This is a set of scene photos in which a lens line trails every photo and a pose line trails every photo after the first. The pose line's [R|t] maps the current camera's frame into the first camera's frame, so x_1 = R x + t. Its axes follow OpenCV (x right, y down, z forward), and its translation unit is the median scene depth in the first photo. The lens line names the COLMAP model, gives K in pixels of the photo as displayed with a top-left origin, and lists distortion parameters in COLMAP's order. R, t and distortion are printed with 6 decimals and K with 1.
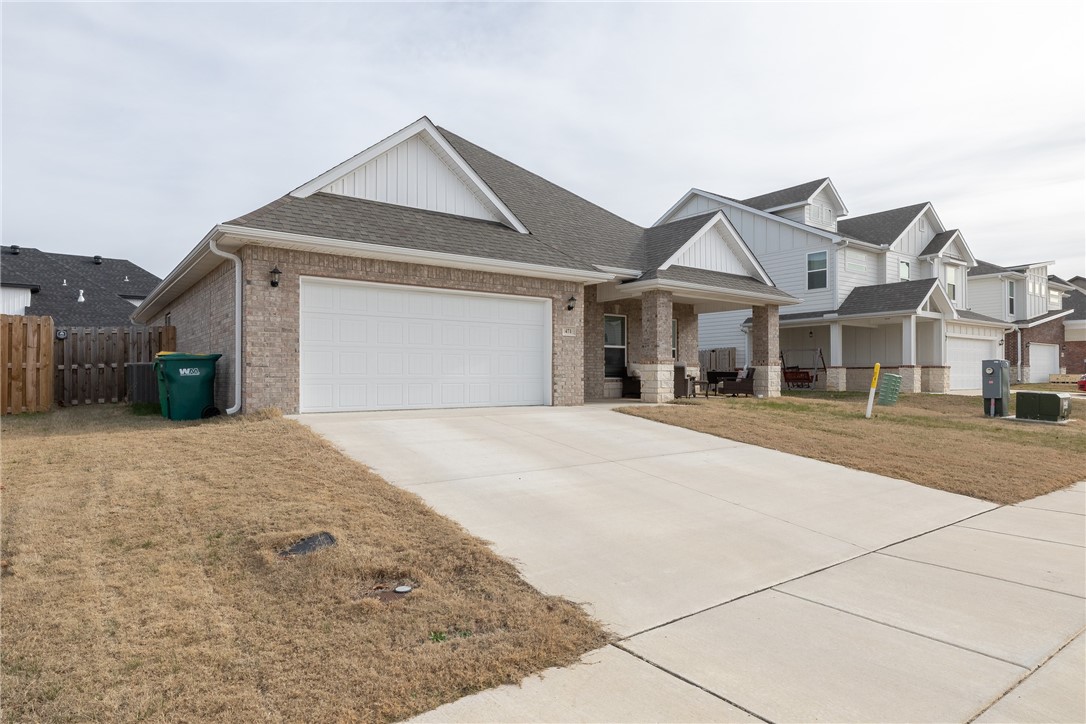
lens RADIAL K [[640.0, 0, 545.0], [0, 640.0, 368.2], [0, 0, 1]] dist [0.001944, -0.000734]
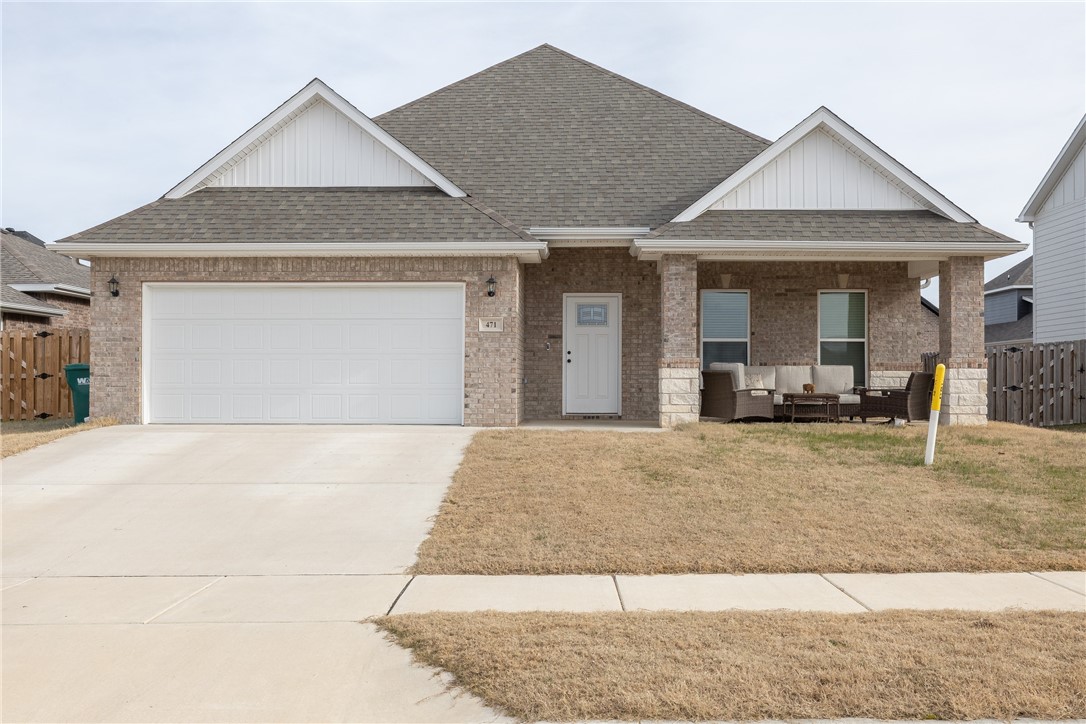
lens RADIAL K [[1027.7, 0, 543.0], [0, 1027.7, 362.0], [0, 0, 1]] dist [0.000503, 0.003926]
pose [[0.784143, -0.011631, -0.620471, 0.882943], [0.005875, 0.999919, -0.011319, -0.001704], [0.620552, 0.005231, 0.784148, 0.122473]]
